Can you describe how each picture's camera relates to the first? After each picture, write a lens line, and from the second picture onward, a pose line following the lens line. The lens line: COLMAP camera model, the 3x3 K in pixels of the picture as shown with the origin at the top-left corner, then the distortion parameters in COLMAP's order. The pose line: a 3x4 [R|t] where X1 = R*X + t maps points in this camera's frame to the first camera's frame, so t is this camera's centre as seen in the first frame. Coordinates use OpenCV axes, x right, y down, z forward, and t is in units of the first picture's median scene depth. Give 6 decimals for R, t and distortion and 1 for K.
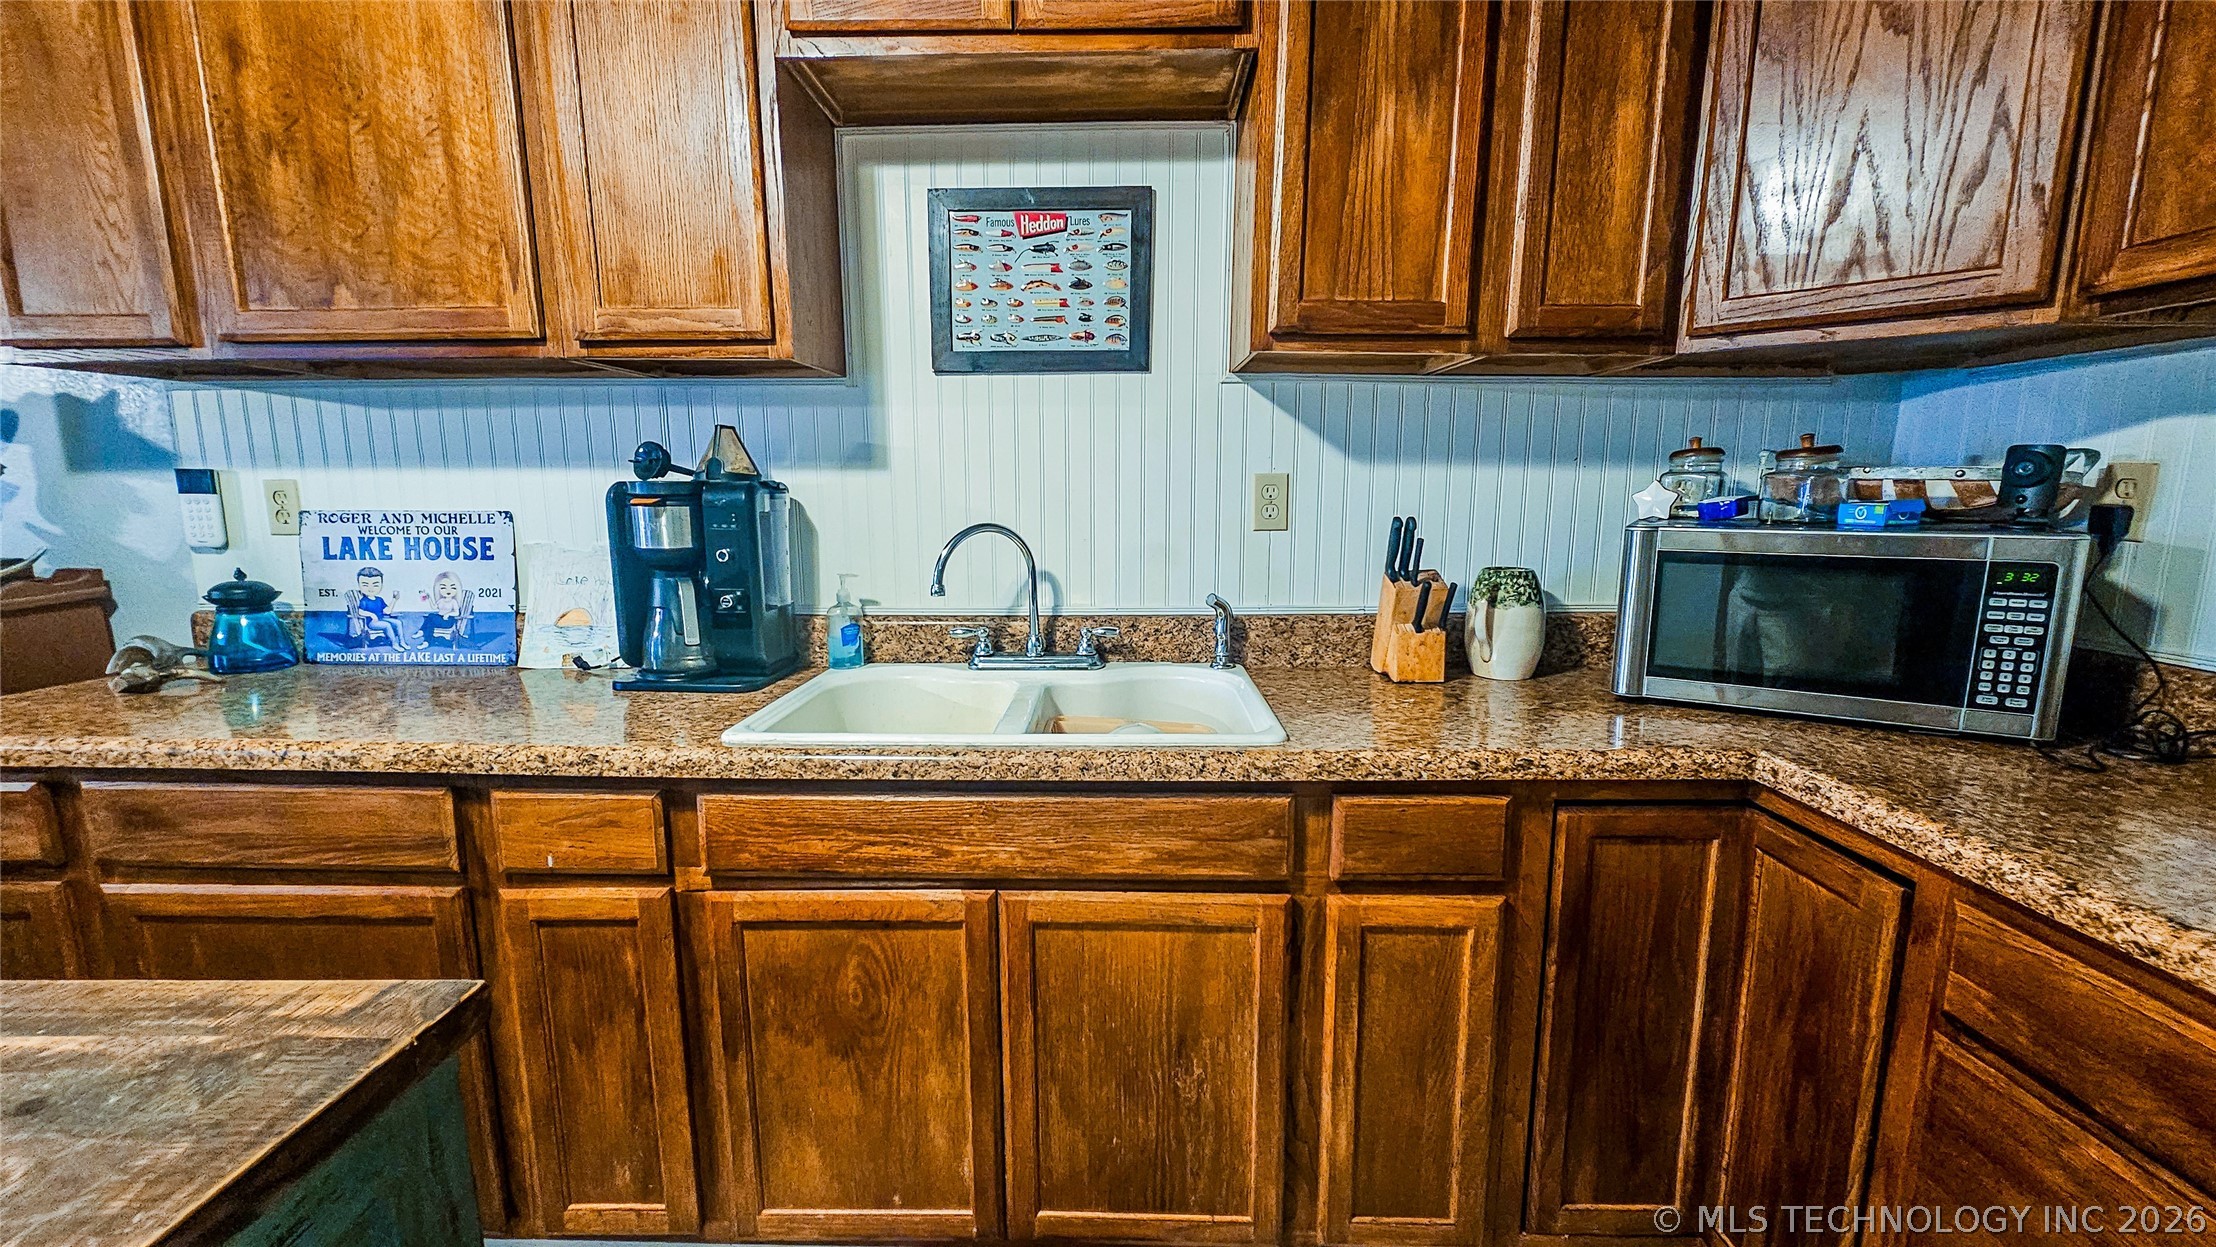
lens RADIAL K [[905.0, 0, 1109.2], [0, 905.0, 633.3], [0, 0, 1]] dist [-0.000831, 0.000020]
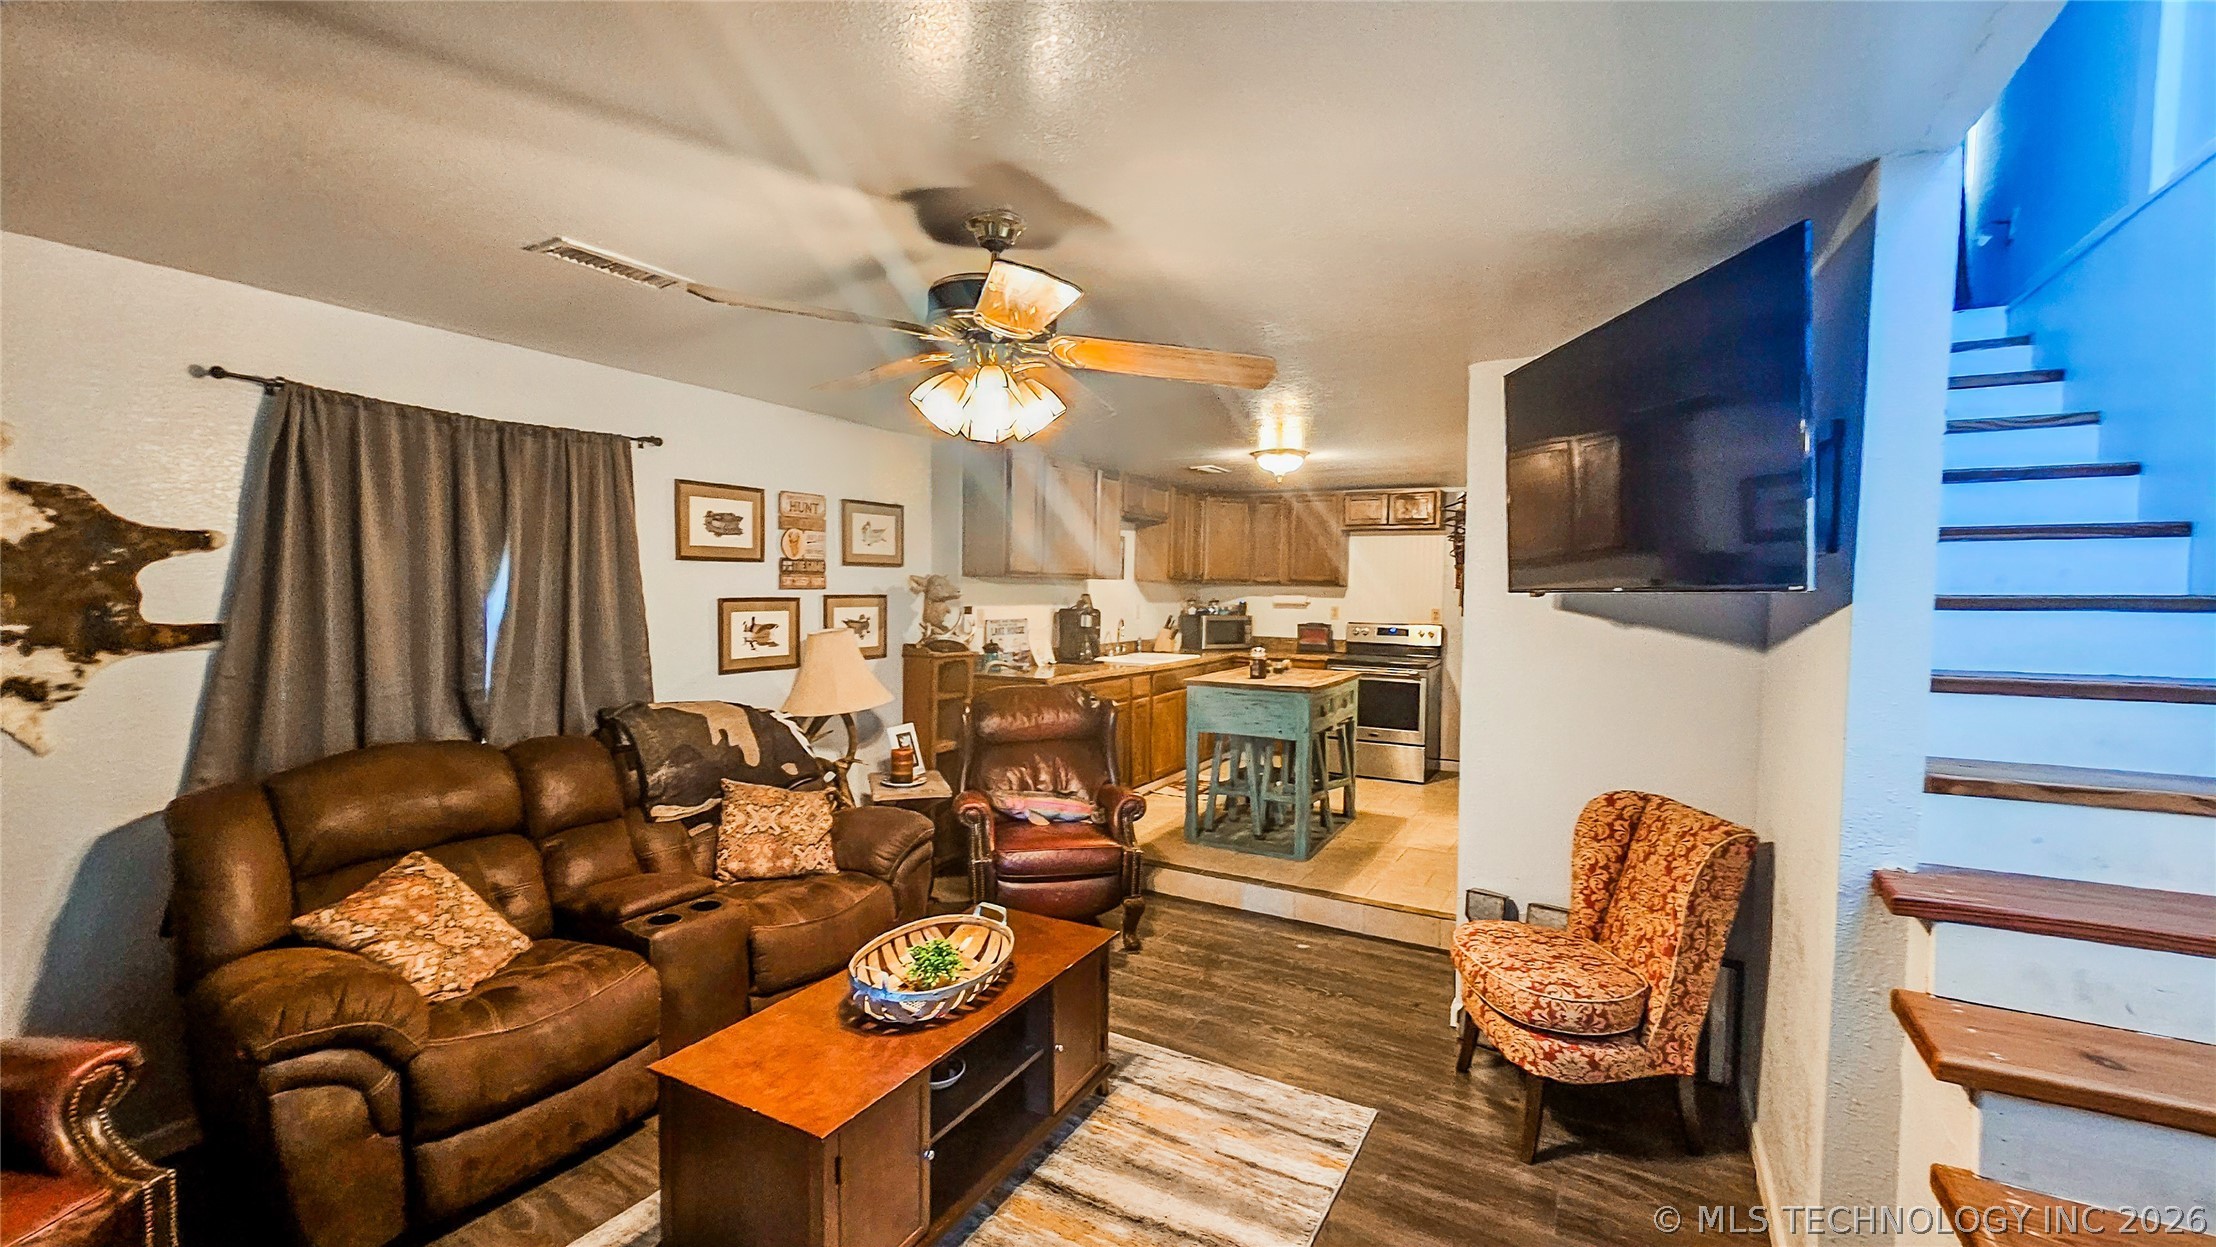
lens RADIAL K [[905.0, 0, 1112.9], [0, 905.0, 632.5], [0, 0, 1]] dist [-0.000831, 0.000020]
pose [[0.469041, -0.034718, 0.882494, -4.149990], [0.129135, 0.991184, -0.029641, 0.061288], [-0.873684, 0.127864, 0.469390, -0.942982]]
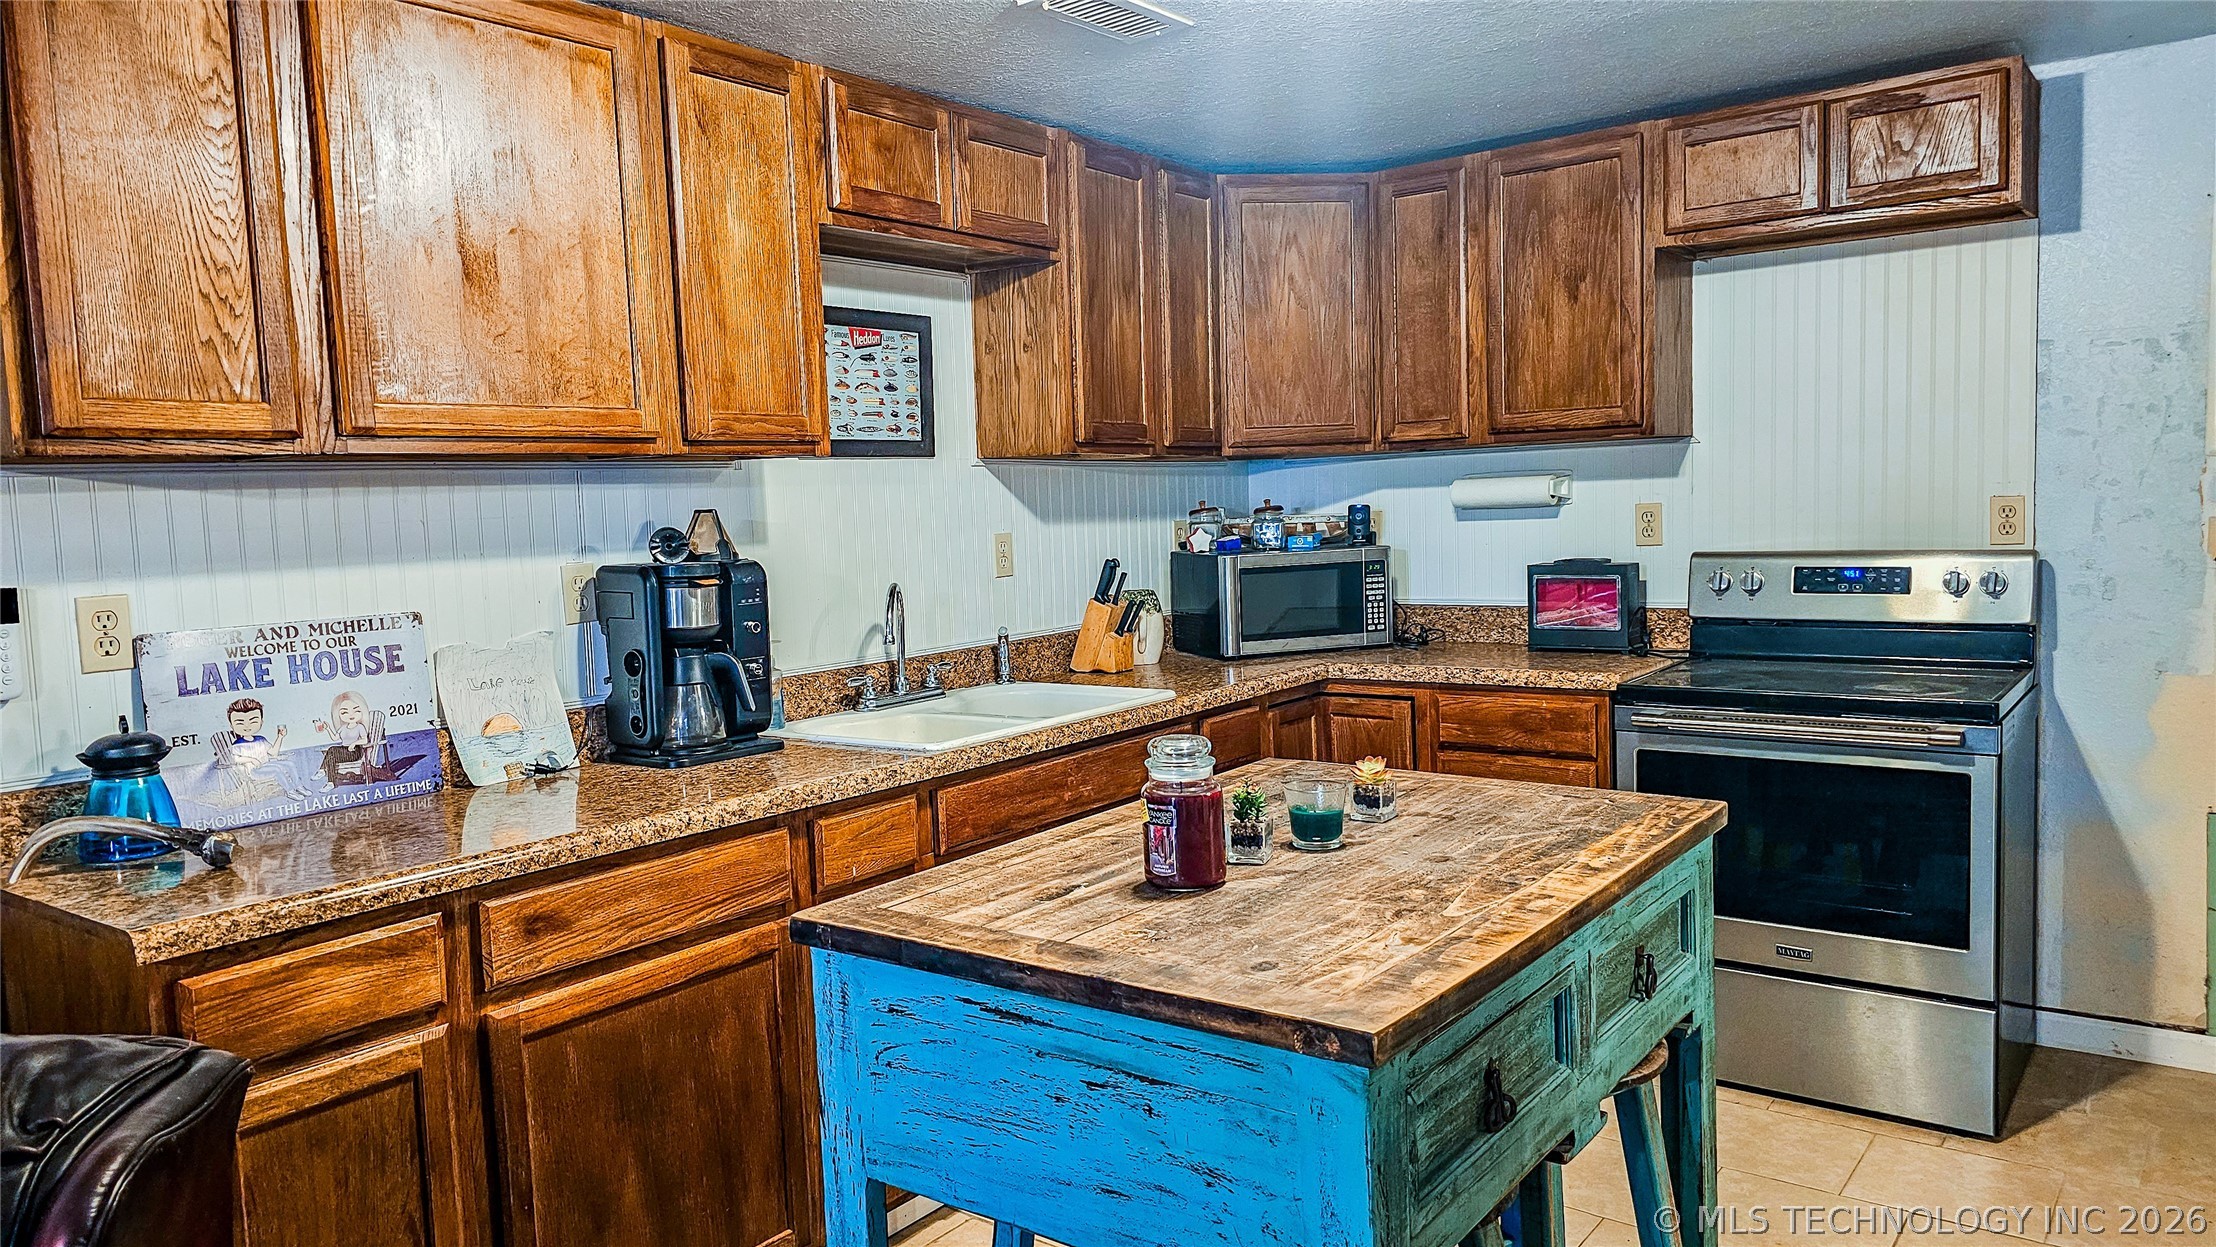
lens RADIAL K [[1489.7, 0, 1100.4], [0, 1489.7, 619.6], [0, 0, 1]] dist [0.053511, -0.041498]
pose [[0.590420, -0.087972, 0.802287, -1.772804], [0.169001, 0.985481, -0.016313, 0.006028], [-0.789204, 0.145219, 0.596715, -0.450749]]
